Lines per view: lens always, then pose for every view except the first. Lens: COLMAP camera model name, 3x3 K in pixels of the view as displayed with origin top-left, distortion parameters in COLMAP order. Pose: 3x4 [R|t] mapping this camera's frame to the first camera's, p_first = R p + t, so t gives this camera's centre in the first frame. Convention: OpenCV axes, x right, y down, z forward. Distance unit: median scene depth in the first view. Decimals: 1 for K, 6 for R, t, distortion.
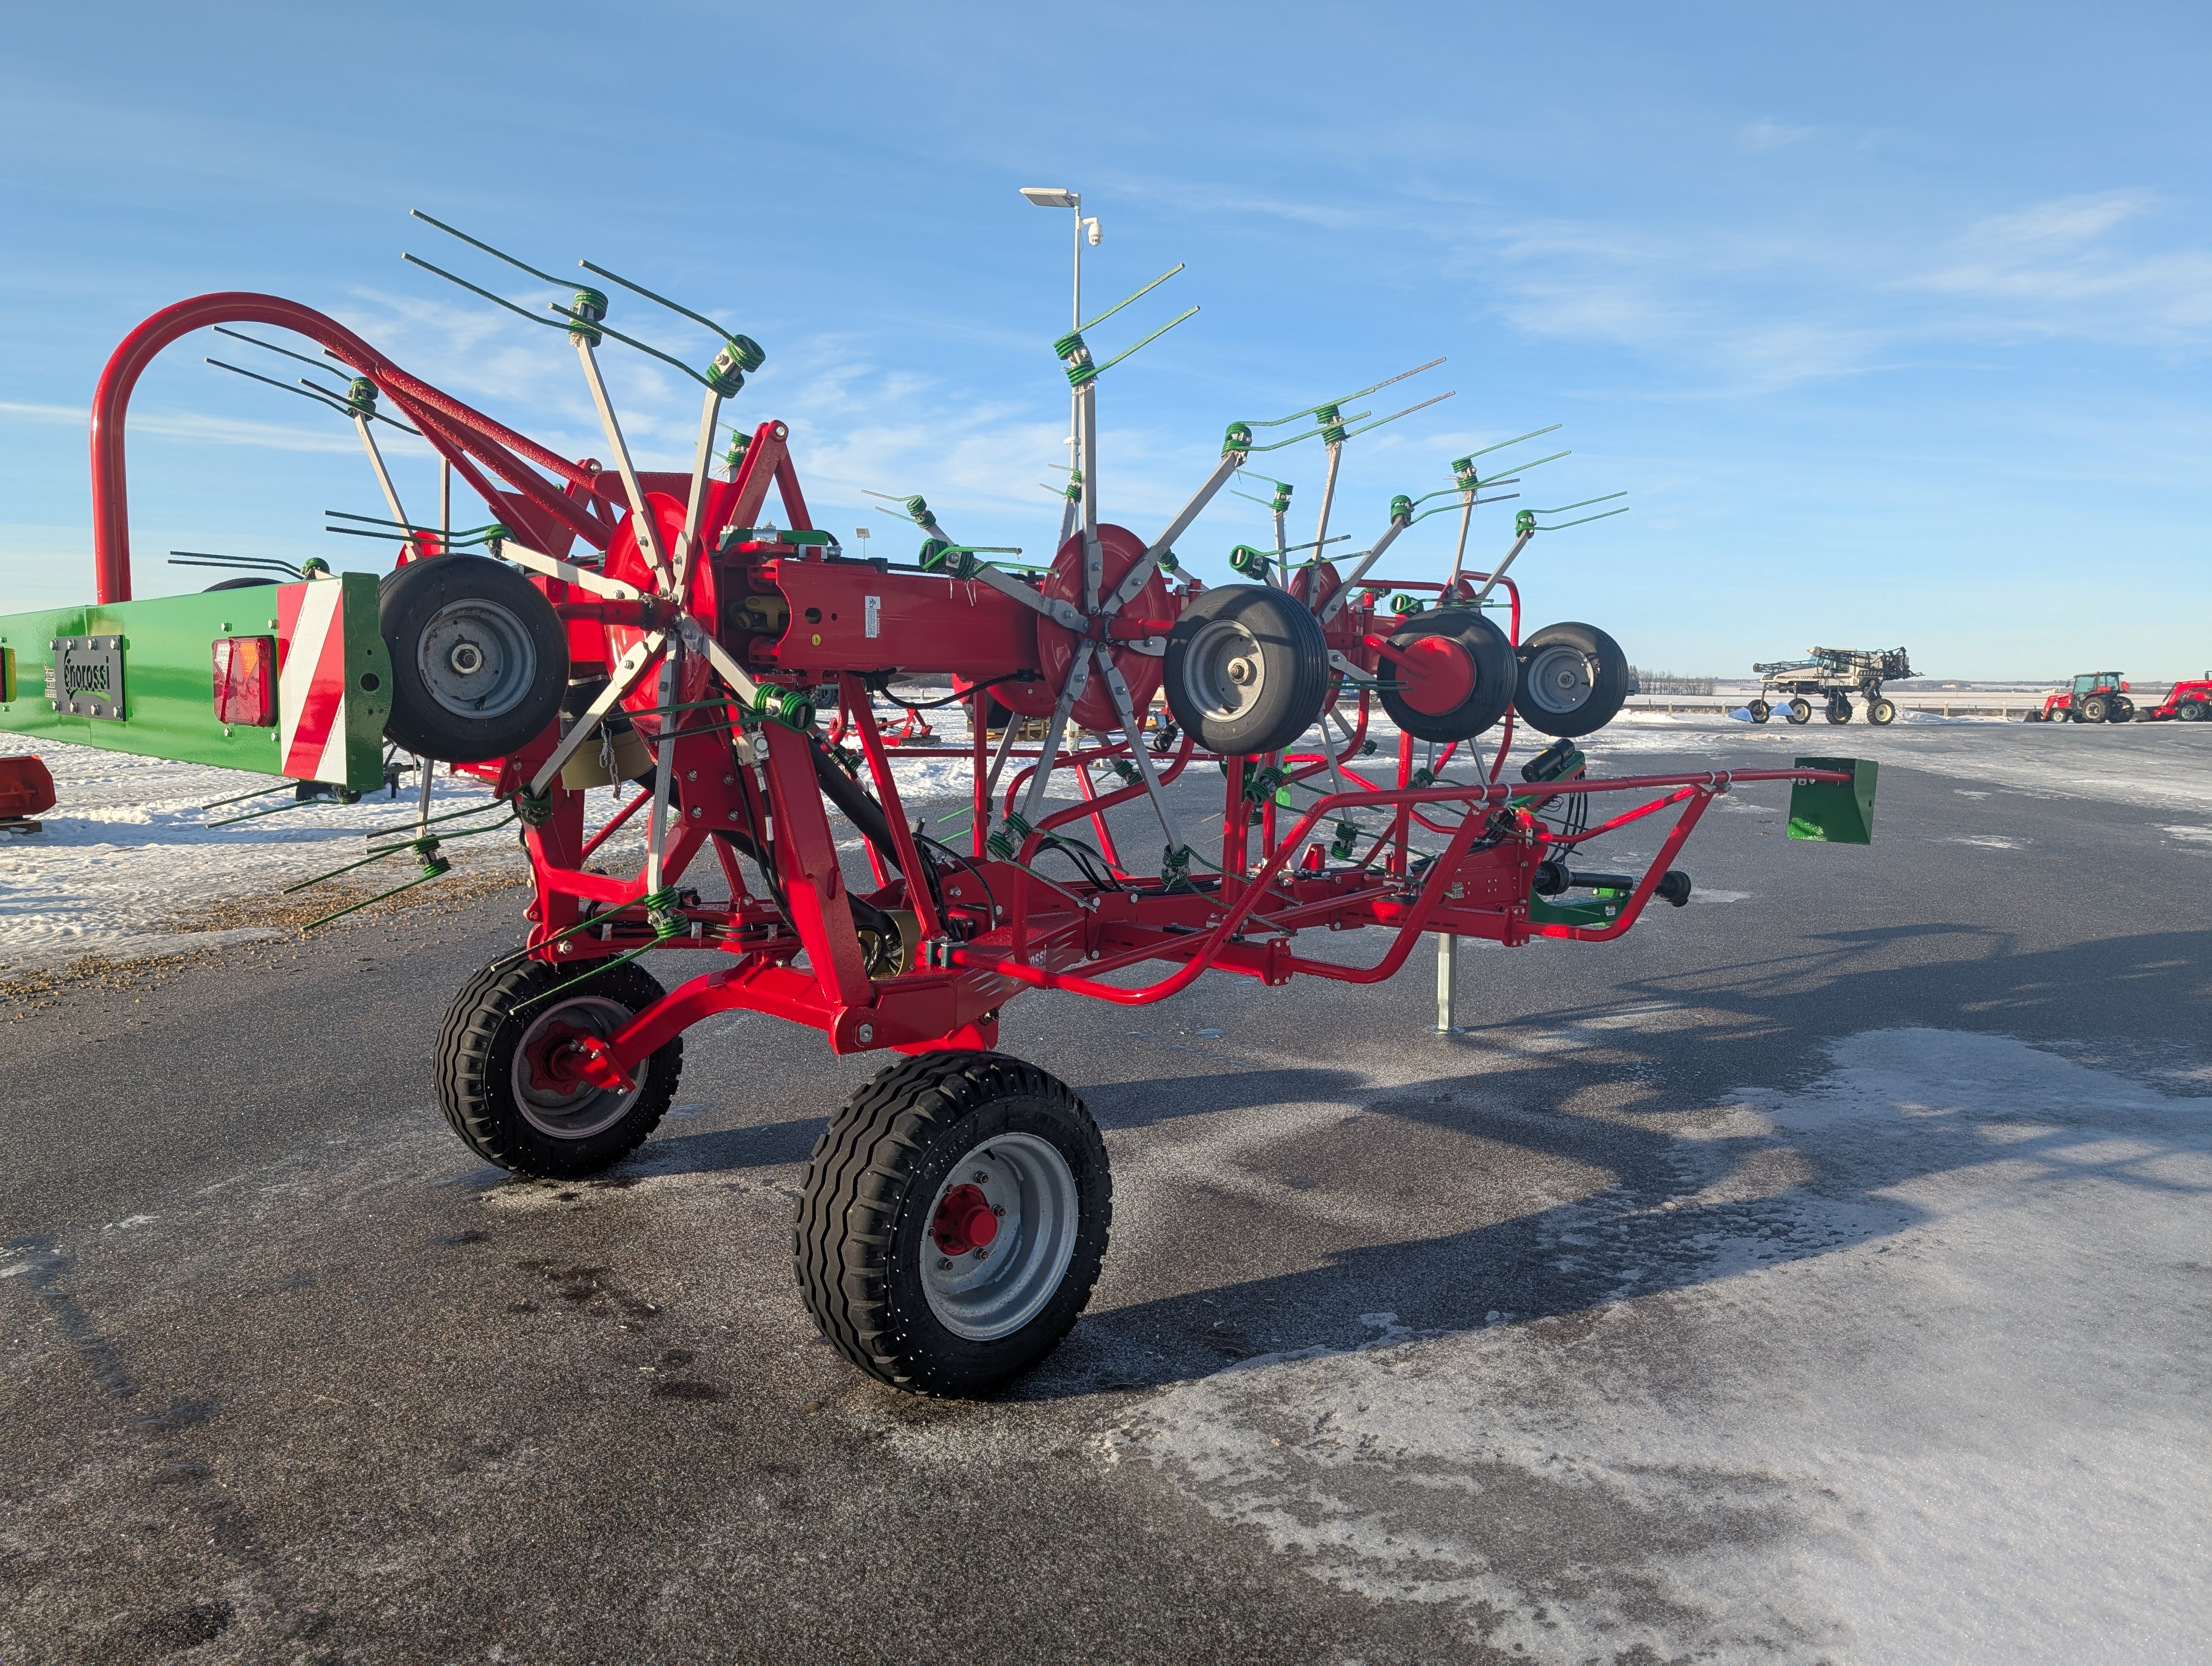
lens RADIAL K [[1566.8, 0, 1059.2], [0, 1566.8, 797.2], [0, 0, 1]] dist [0.005010, -0.016829]
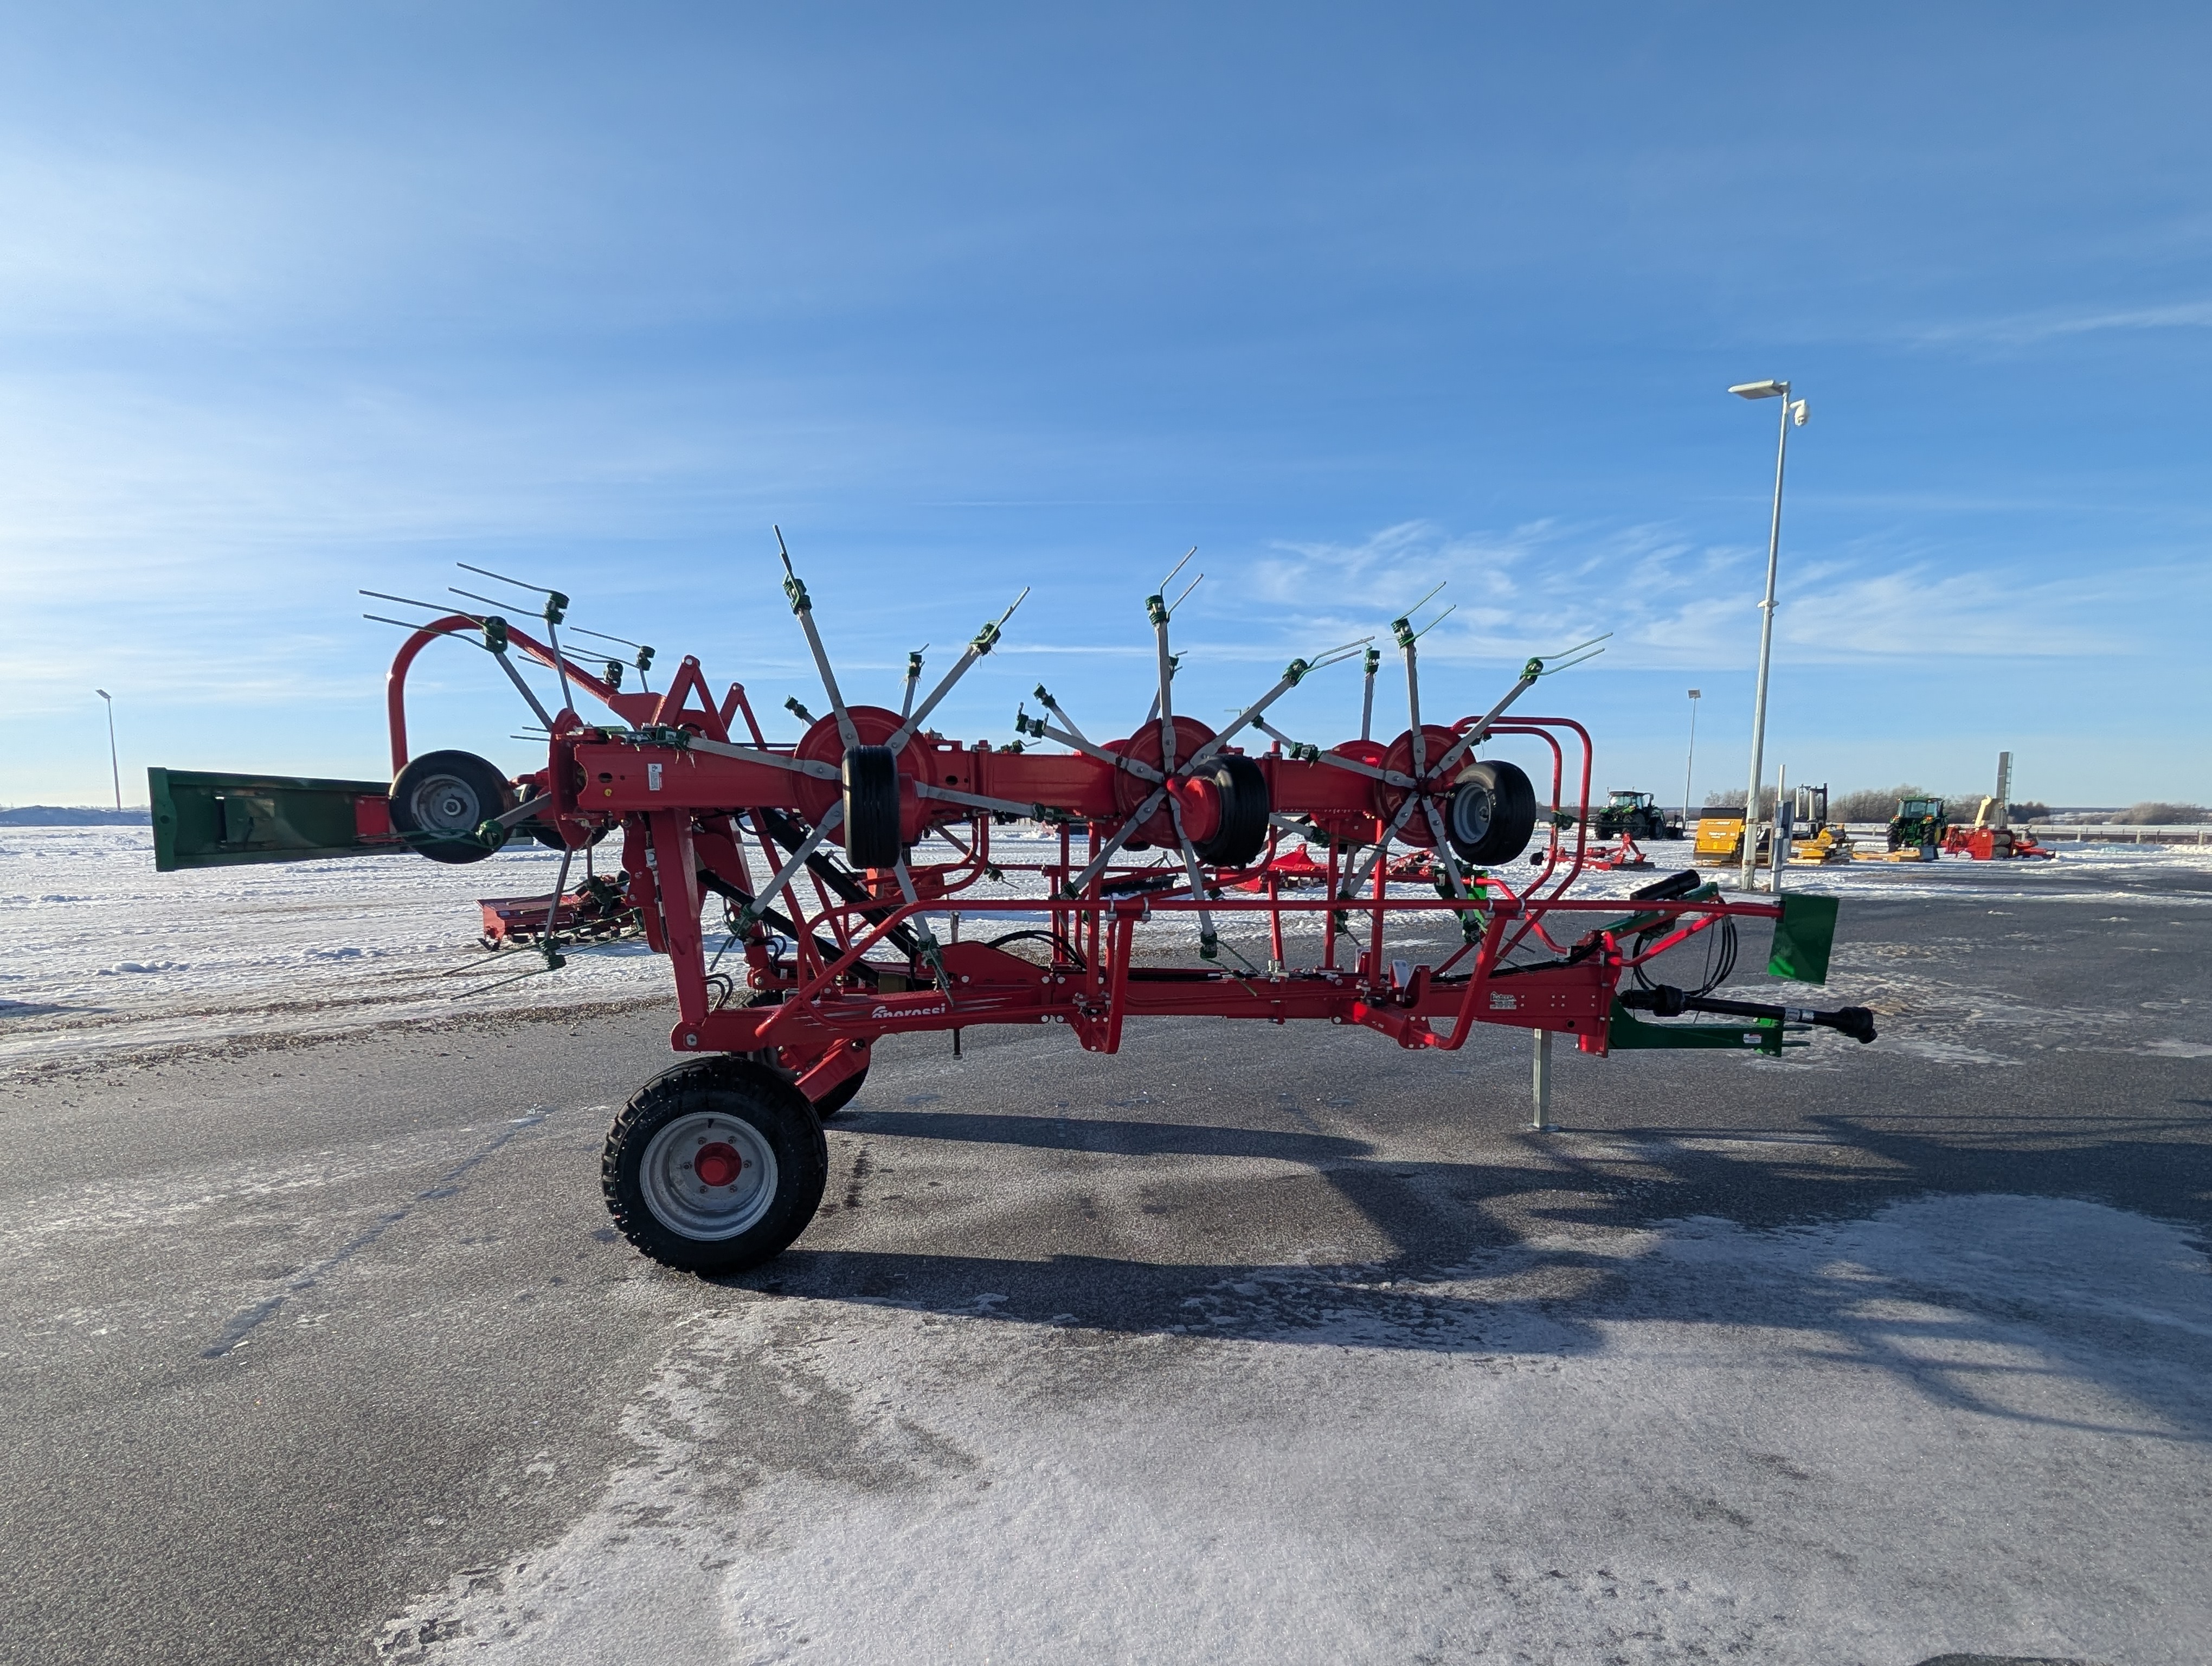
lens RADIAL K [[1203.6, 0, 1094.7], [0, 1203.6, 834.3], [0, 0, 1]] dist [-0.001623, 0.000279]
pose [[0.824387, 0.013108, -0.565875, 0.962334], [-0.043305, 0.998262, -0.039964, -0.024197], [0.564368, 0.057451, 0.823522, 0.219876]]
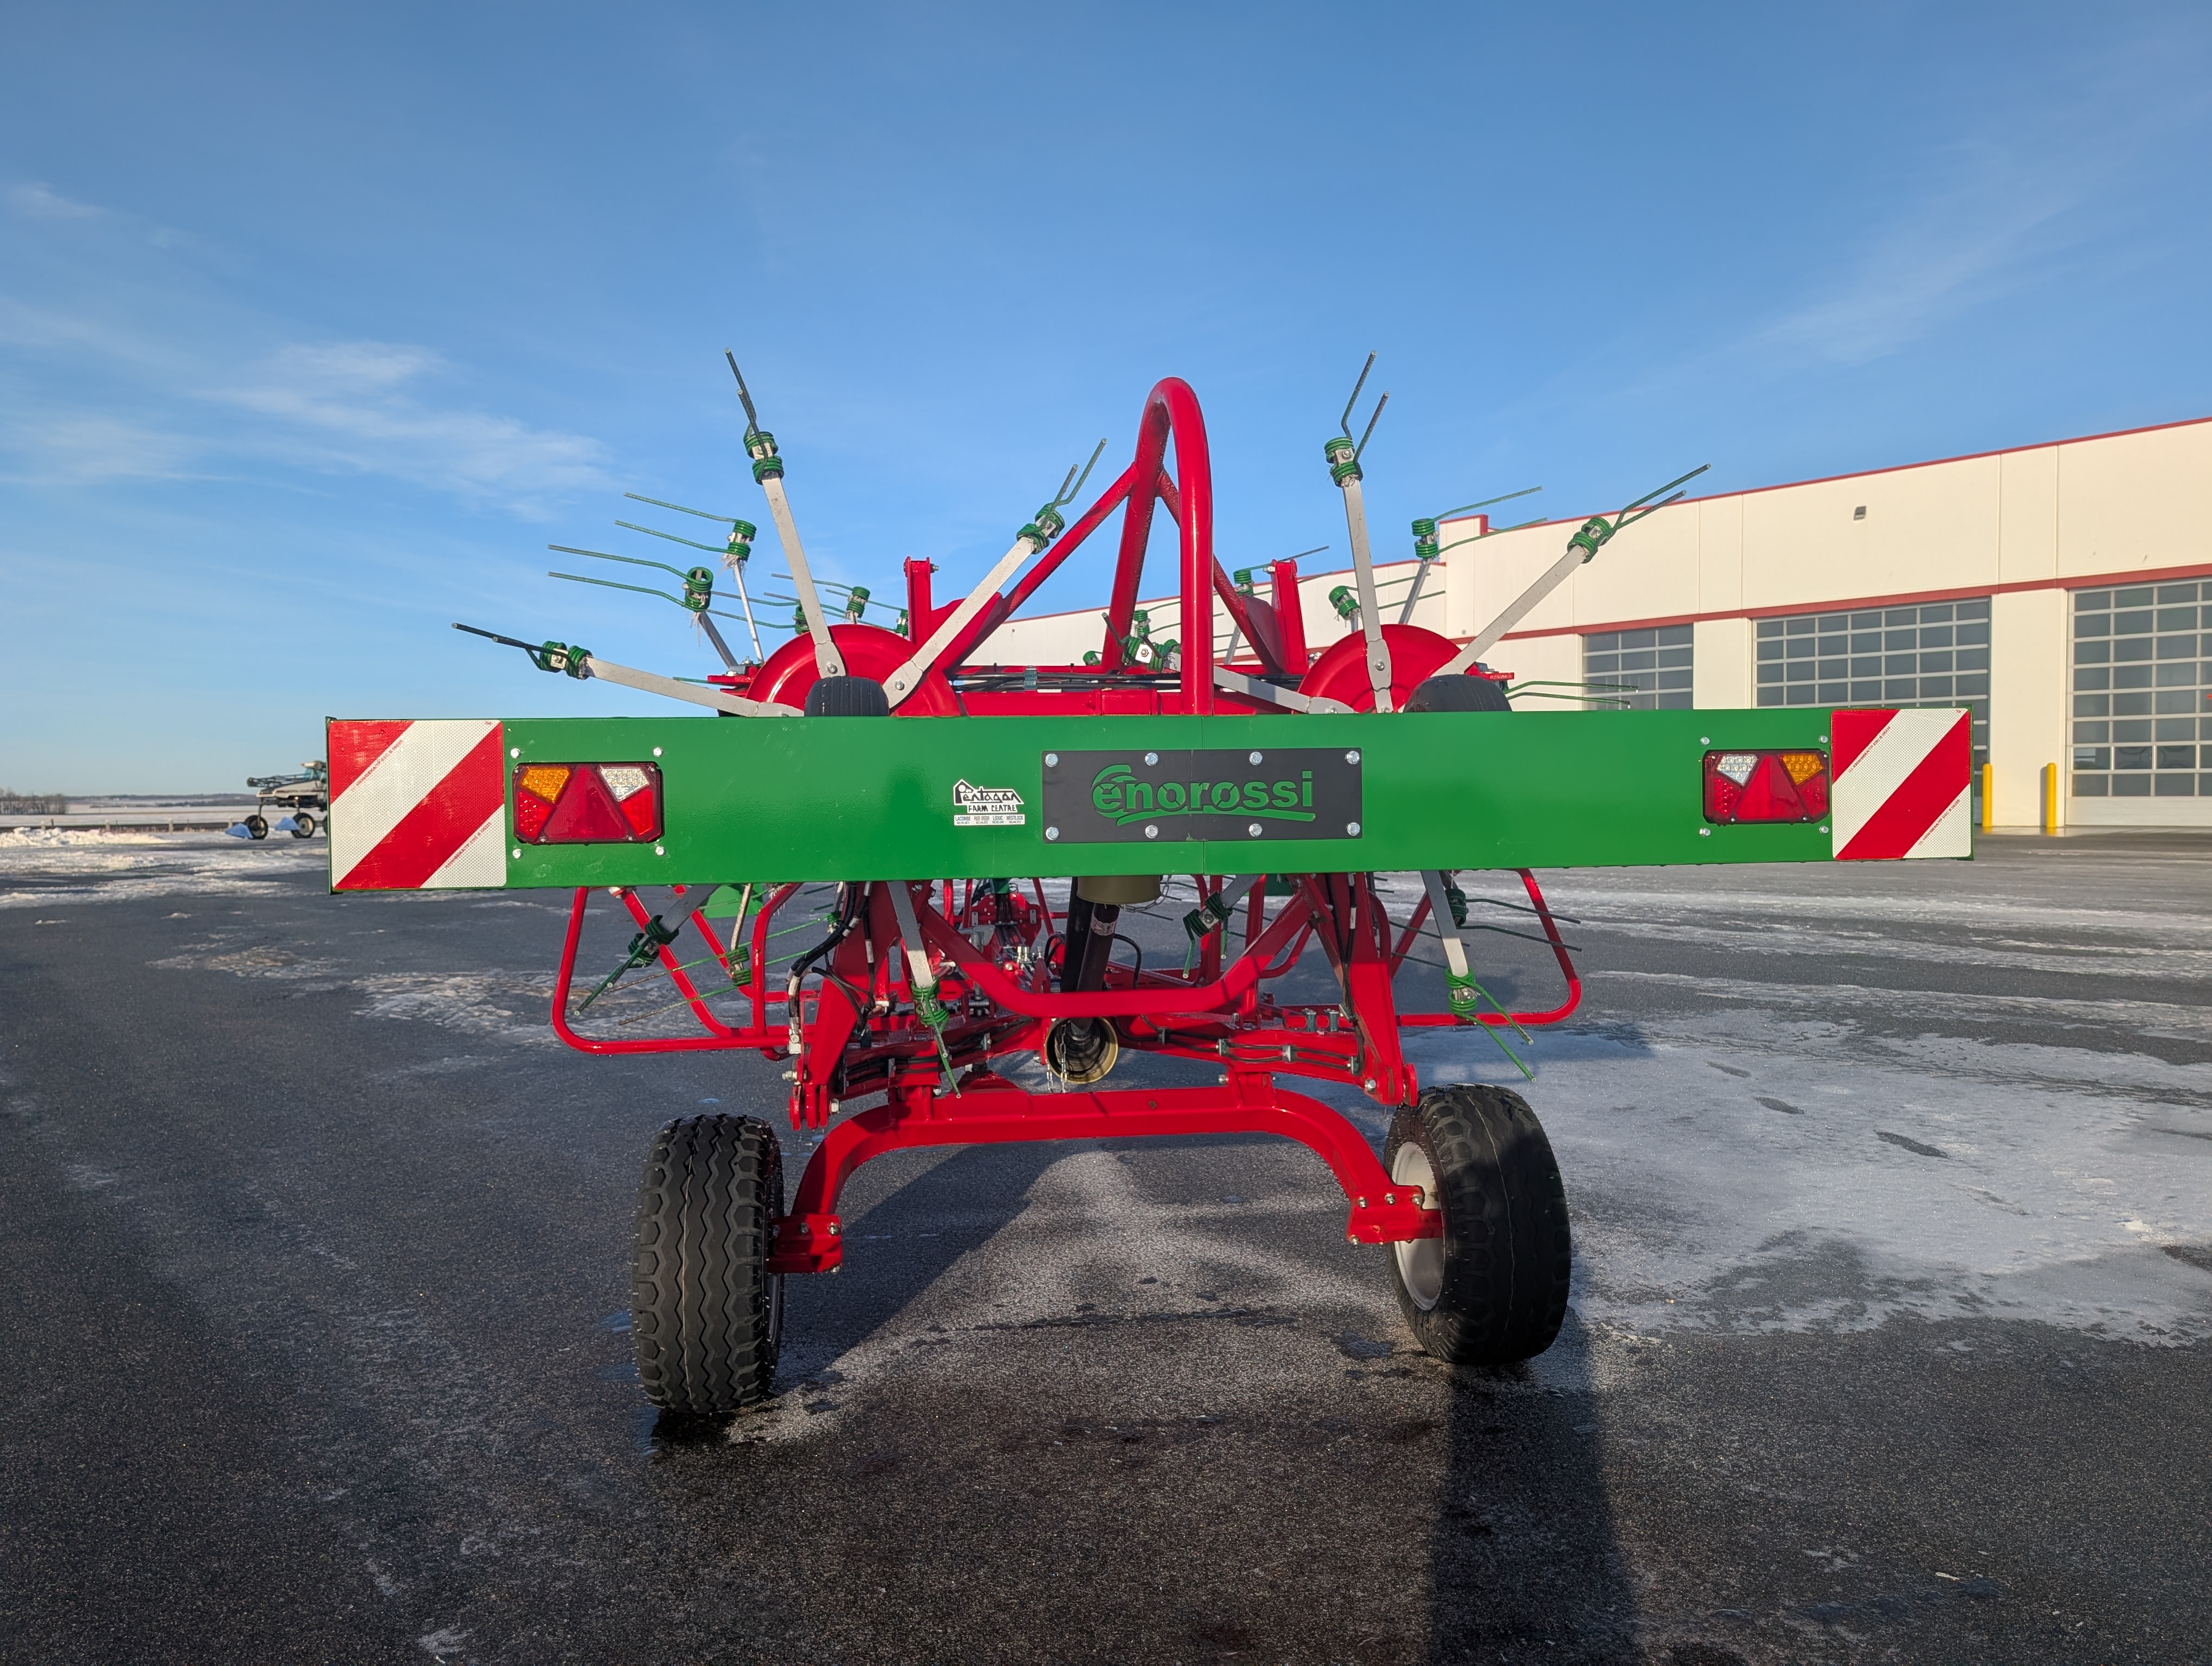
lens RADIAL K [[1566.8, 0, 1096.8], [0, 1566.8, 828.6], [0, 0, 1]] dist [0.005010, -0.016829]
pose [[0.582362, -0.031414, 0.812322, -1.262629], [0.074313, 0.997126, -0.014715, -0.039165], [-0.809526, 0.068936, 0.583023, 0.526252]]
